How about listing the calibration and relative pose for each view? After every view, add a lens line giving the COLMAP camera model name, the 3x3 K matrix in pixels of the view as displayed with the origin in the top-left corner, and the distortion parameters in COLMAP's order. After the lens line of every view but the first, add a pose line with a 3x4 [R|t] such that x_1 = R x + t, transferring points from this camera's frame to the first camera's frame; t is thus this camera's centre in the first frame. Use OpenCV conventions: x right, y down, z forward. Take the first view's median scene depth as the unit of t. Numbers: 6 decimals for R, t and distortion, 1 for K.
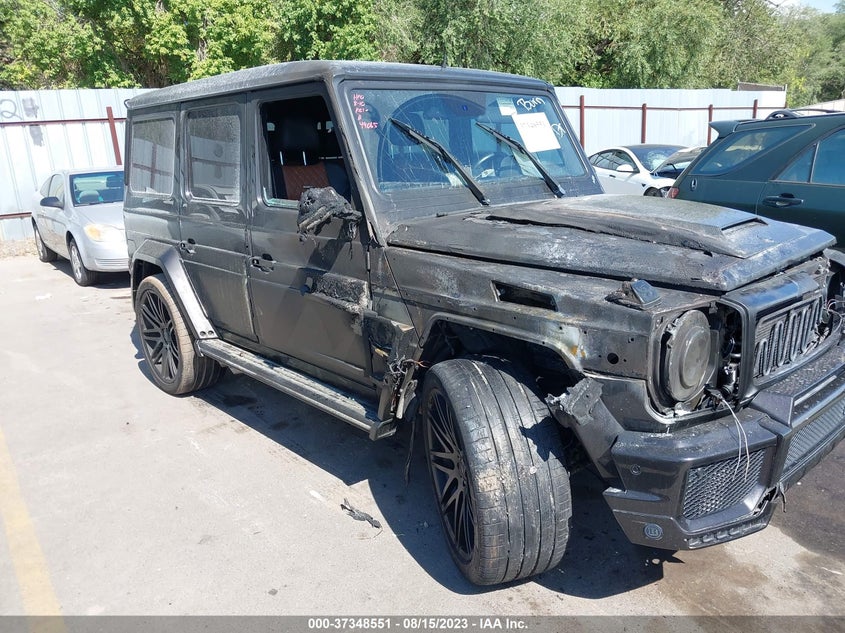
lens RADIAL K [[678.9, 0, 422.5], [0, 678.9, 316.5], [0, 0, 1]] dist [0.005304, 0.003578]
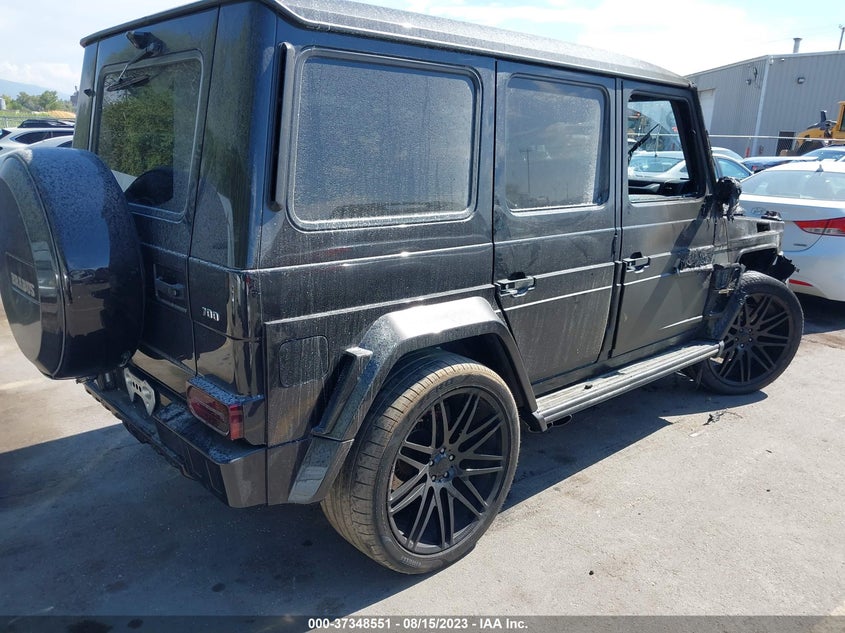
lens RADIAL K [[678.9, 0, 422.5], [0, 678.9, 316.5], [0, 0, 1]] dist [0.005304, 0.003578]
pose [[-0.013764, -0.214185, 0.976696, -1.120726], [0.221767, 0.951808, 0.211852, -0.262292], [-0.975002, 0.219515, 0.034398, 1.215992]]
